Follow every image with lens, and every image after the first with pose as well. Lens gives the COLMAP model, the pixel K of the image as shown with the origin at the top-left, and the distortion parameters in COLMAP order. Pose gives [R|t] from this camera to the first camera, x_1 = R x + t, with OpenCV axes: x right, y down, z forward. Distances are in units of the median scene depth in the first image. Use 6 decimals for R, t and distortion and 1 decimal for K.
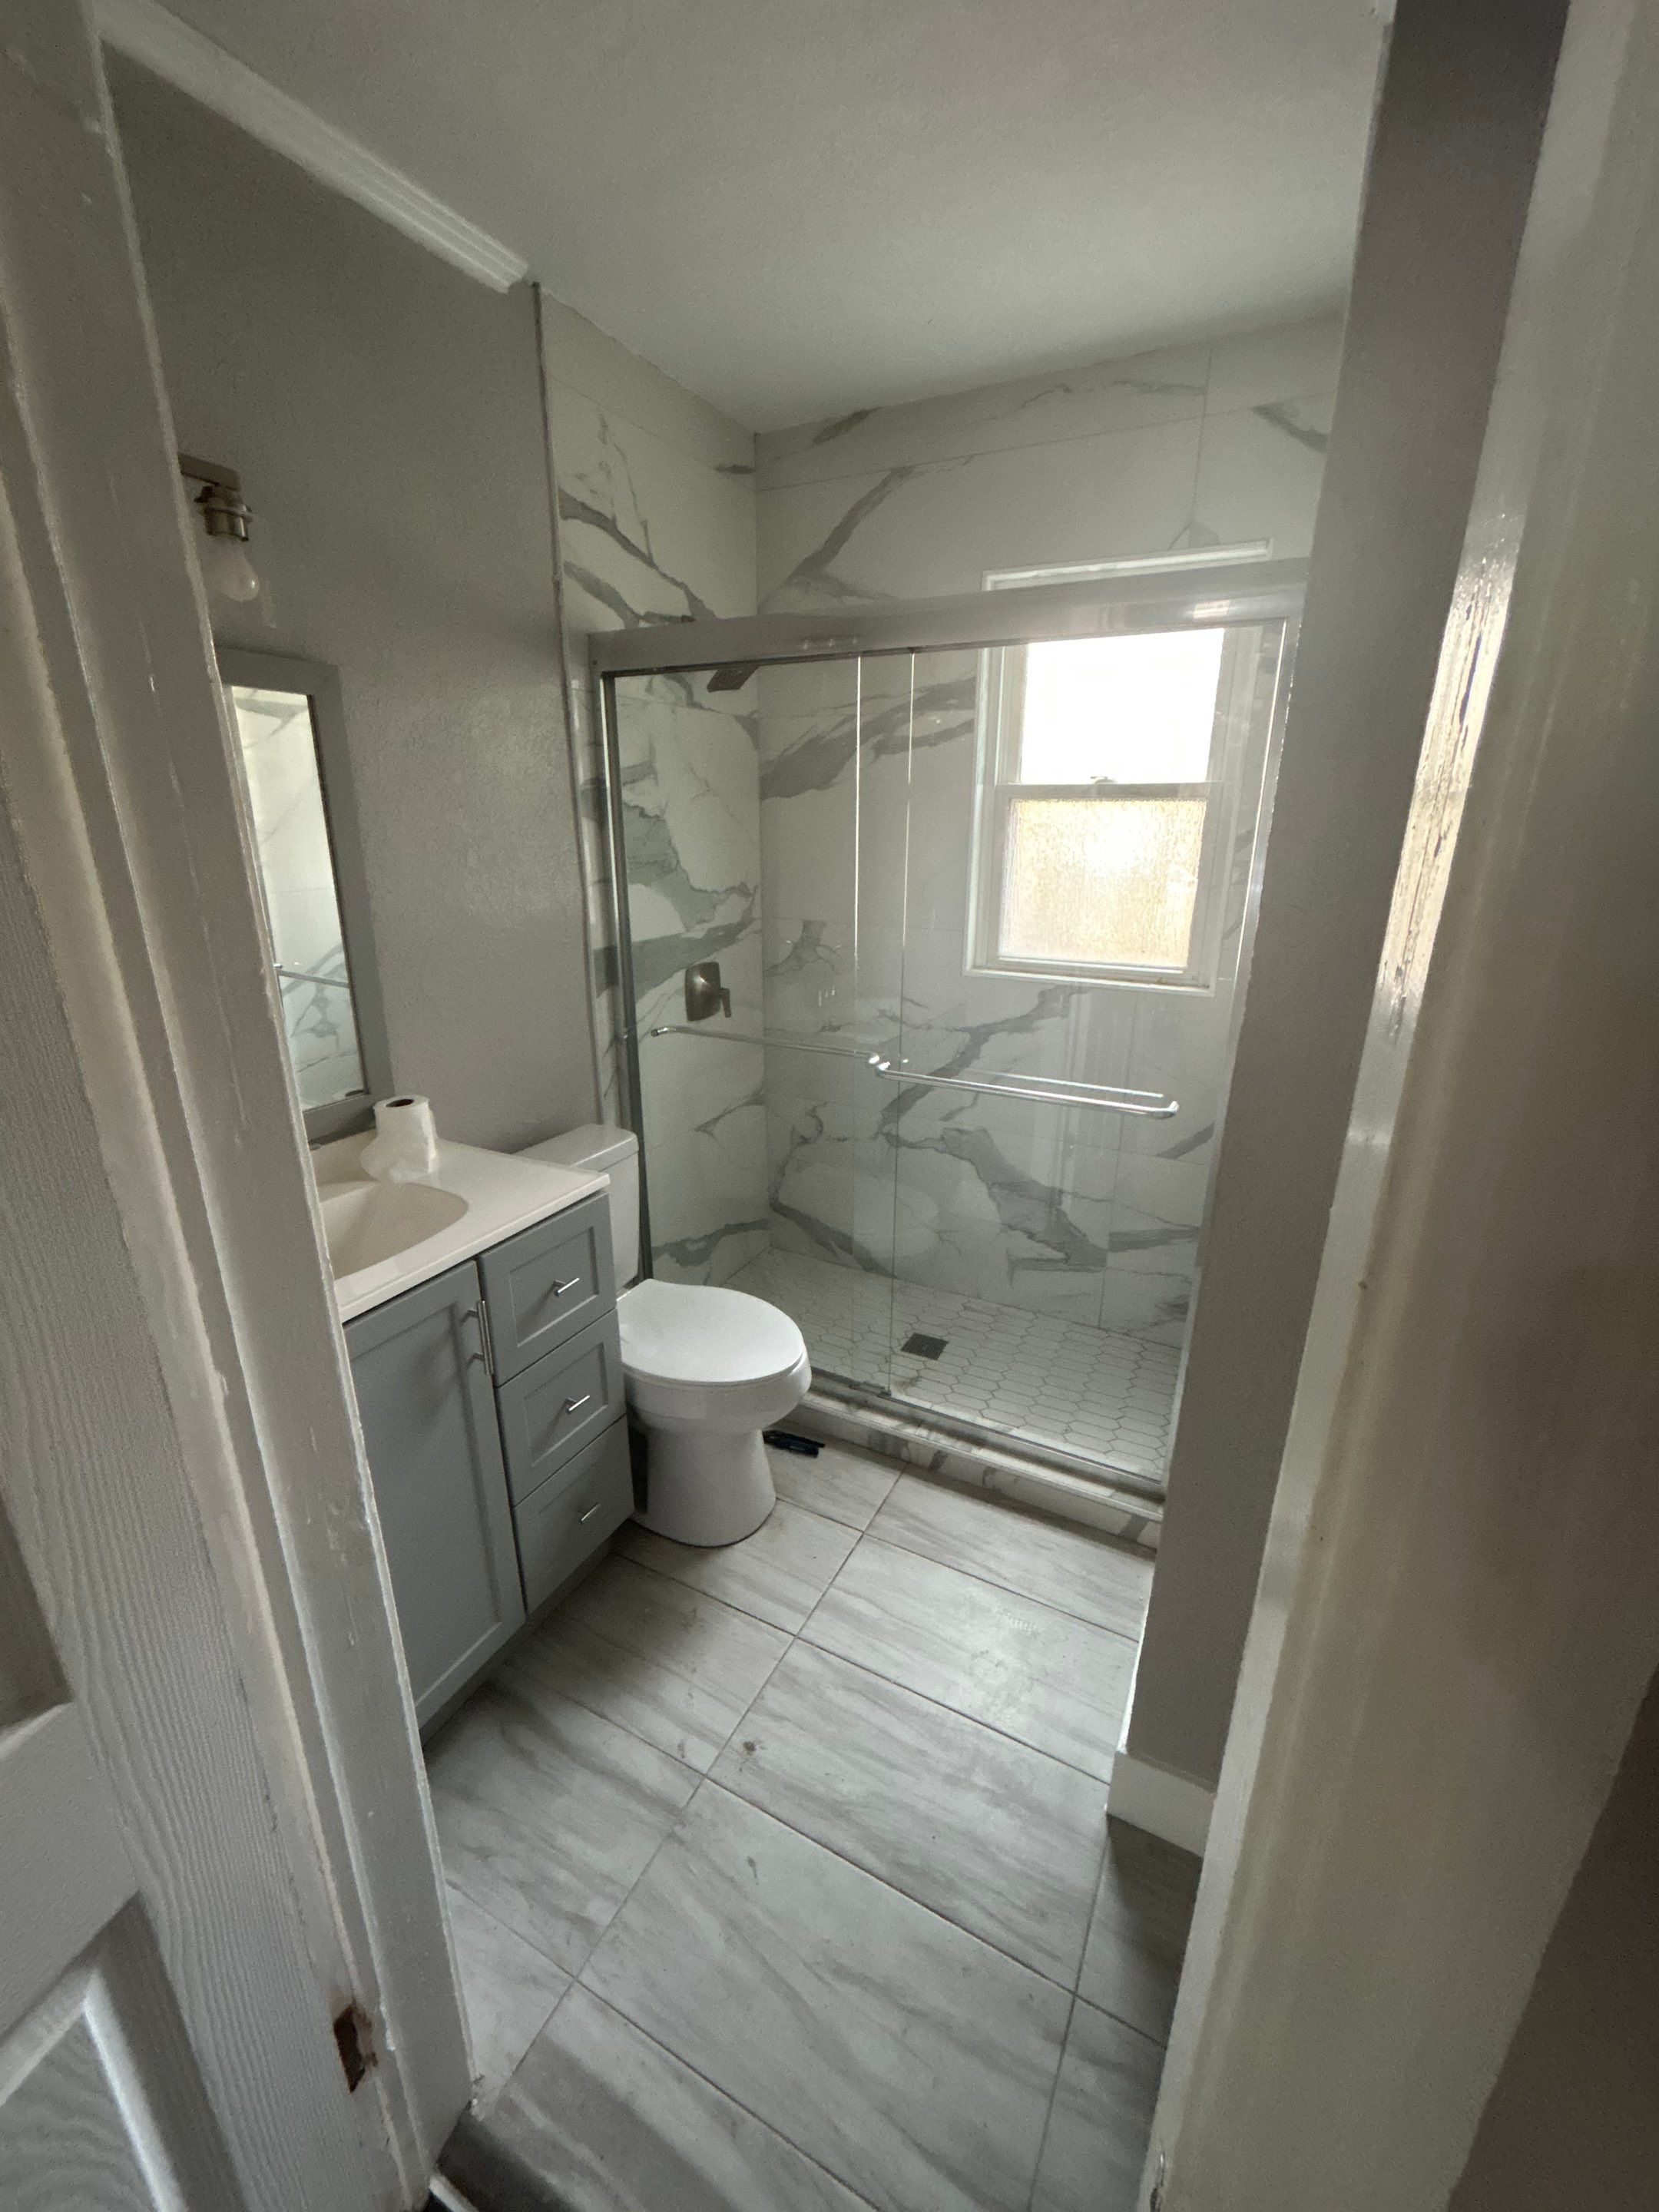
lens RADIAL K [[892.6, 0, 828.8], [0, 892.6, 1101.0], [0, 0, 1]] dist [0.002673, -0.000468]
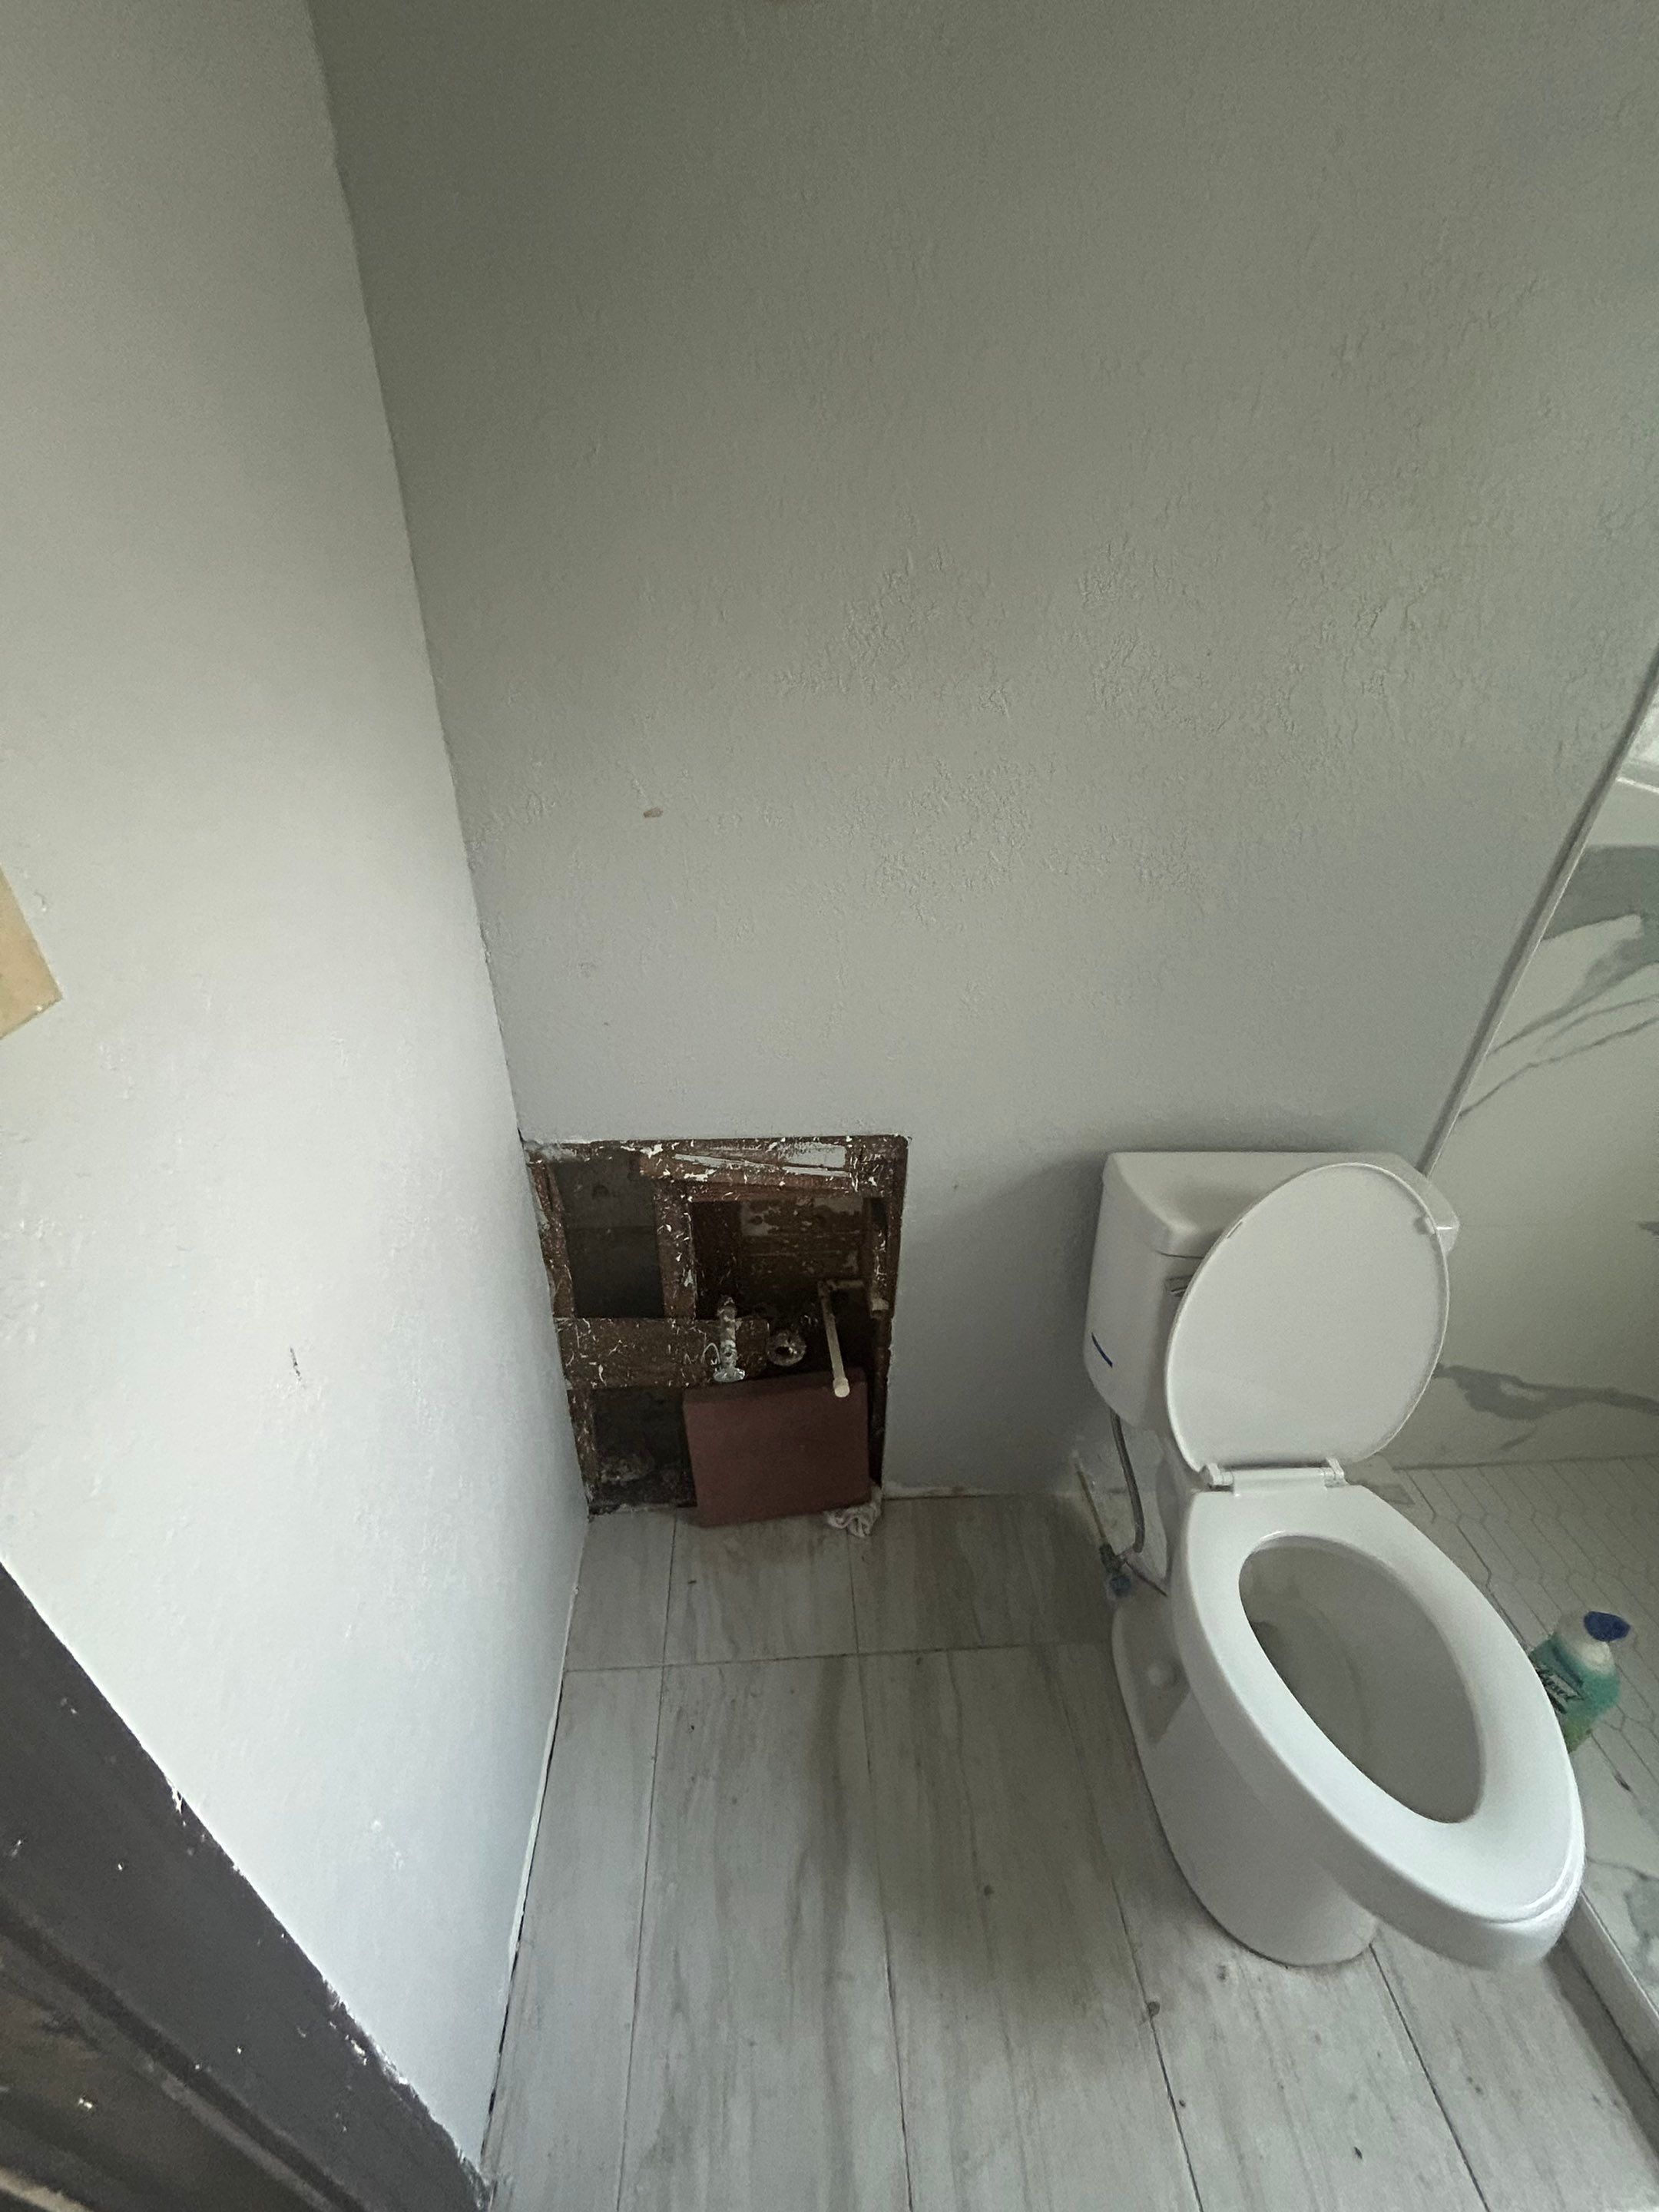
lens RADIAL K [[892.6, 0, 836.9], [0, 892.6, 1105.1], [0, 0, 1]] dist [0.002673, -0.000468]
pose [[0.528603, 0.453716, -0.717440, -0.065368], [-0.287171, 0.890921, 0.351843, -0.093783], [0.798819, 0.020043, 0.601237, 0.375711]]
